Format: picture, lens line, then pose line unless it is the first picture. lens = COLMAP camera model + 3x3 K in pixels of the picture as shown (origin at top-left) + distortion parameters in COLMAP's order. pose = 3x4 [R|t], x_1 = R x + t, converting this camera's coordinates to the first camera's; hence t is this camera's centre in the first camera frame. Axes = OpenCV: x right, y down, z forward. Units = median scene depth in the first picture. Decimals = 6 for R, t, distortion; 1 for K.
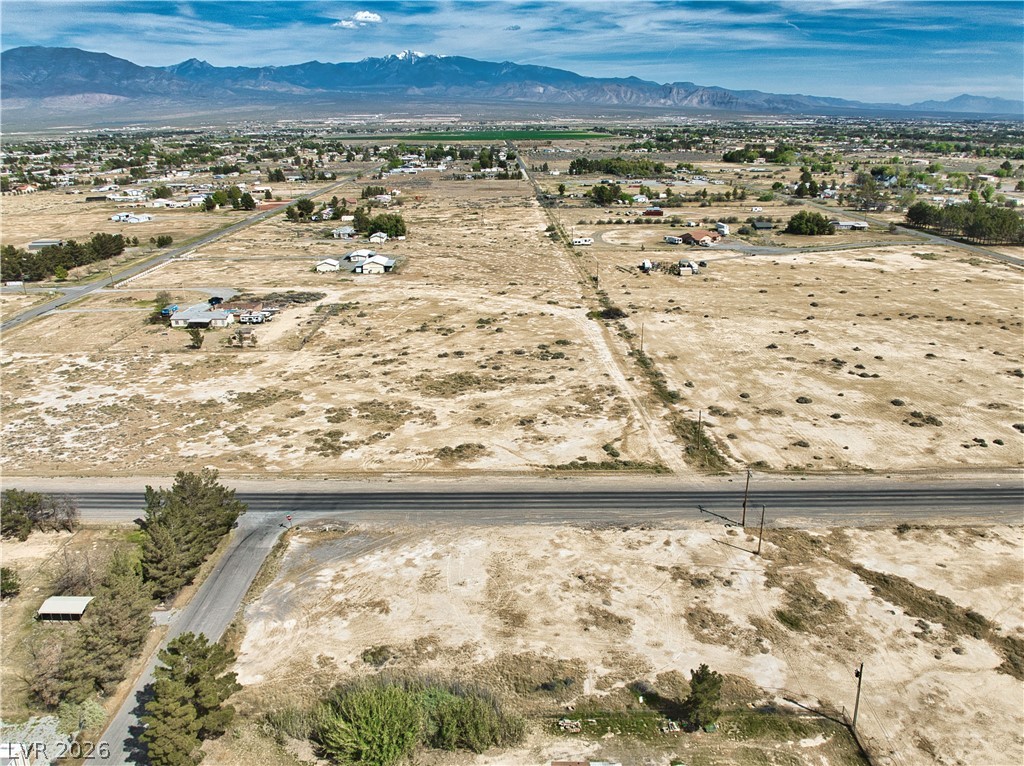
lens RADIAL K [[733.9, 0, 514.7], [0, 733.9, 400.5], [0, 0, 1]] dist [-0.040194, -0.006988]
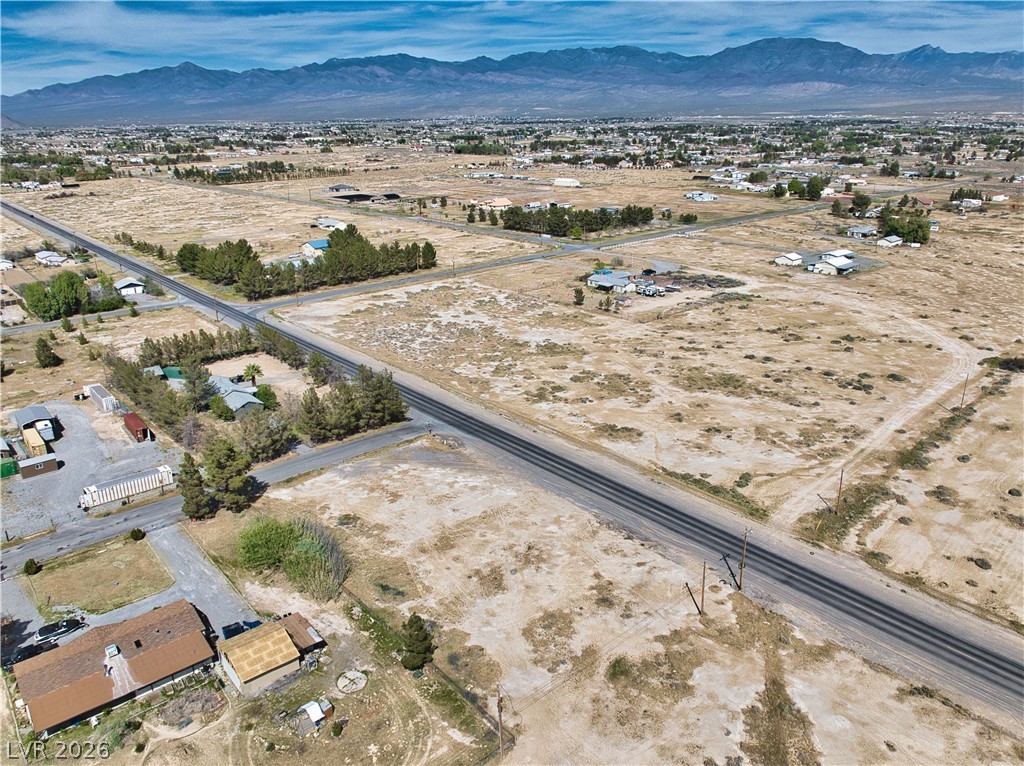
lens RADIAL K [[733.9, 0, 514.7], [0, 733.9, 400.5], [0, 0, 1]] dist [-0.040194, -0.006988]
pose [[0.664727, 0.270358, -0.696452, 0.483272], [-0.259685, 0.957709, 0.123921, -0.057137], [0.700501, 0.098484, 0.706823, 0.133212]]
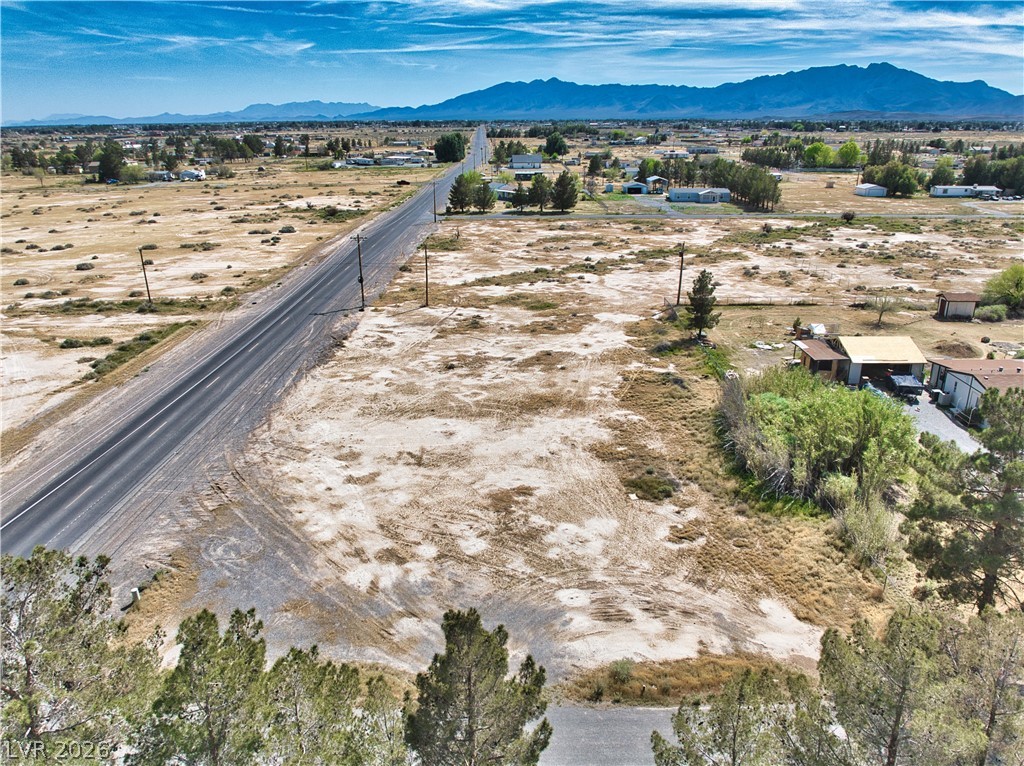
lens RADIAL K [[759.1, 0, 514.3], [0, 759.1, 355.5], [0, 0, 1]] dist [-0.042455, -0.006650]
pose [[0.006025, -0.289616, 0.957124, -0.391949], [0.357695, 0.894437, 0.268396, 0.034488], [-0.933819, 0.340742, 0.108984, 0.544493]]
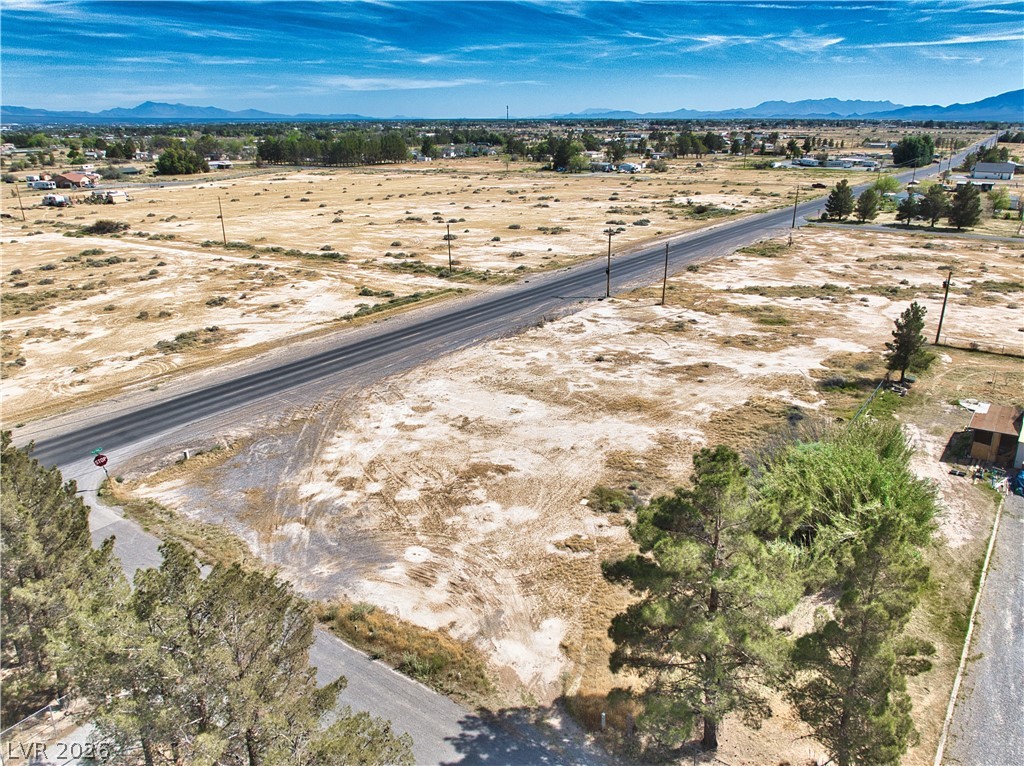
lens RADIAL K [[759.1, 0, 514.3], [0, 759.1, 355.5], [0, 0, 1]] dist [-0.042455, -0.006650]
pose [[0.587205, -0.236481, 0.774123, -0.353240], [0.287739, 0.954889, 0.073440, 0.099201], [-0.756569, 0.179621, 0.628761, 0.368567]]
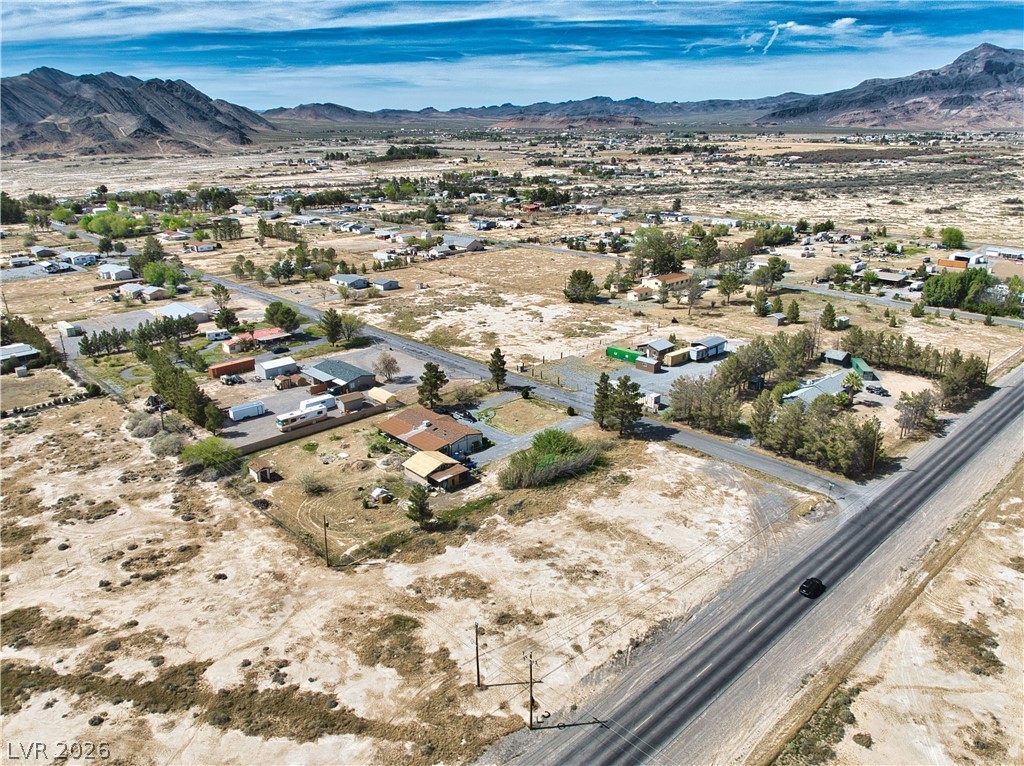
lens RADIAL K [[733.9, 0, 514.7], [0, 733.9, 400.5], [0, 0, 1]] dist [-0.040194, -0.006988]
pose [[-0.723545, 0.256812, -0.640726, 0.482272], [-0.226889, 0.788161, 0.572122, -0.317142], [0.651923, 0.559330, -0.512002, 0.833732]]
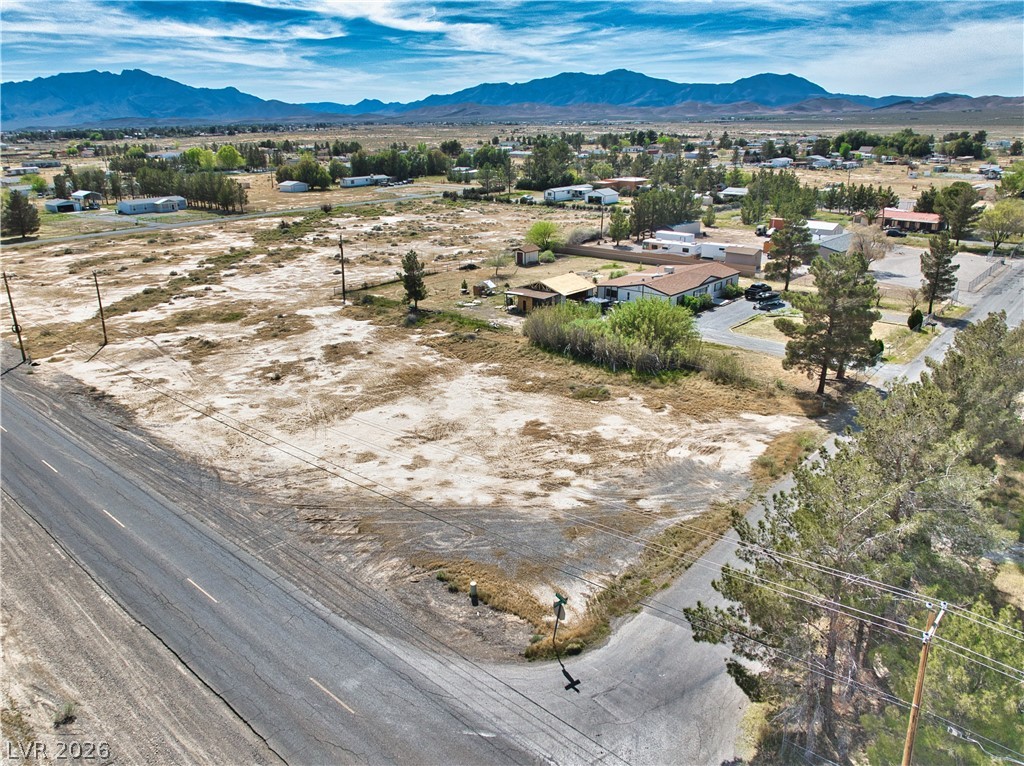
lens RADIAL K [[759.1, 0, 514.3], [0, 759.1, 355.5], [0, 0, 1]] dist [-0.042455, -0.006650]
pose [[-0.759233, -0.178417, 0.625885, -0.332634], [0.243737, 0.813751, 0.527637, -0.062475], [-0.603454, 0.553151, -0.574340, 0.802727]]
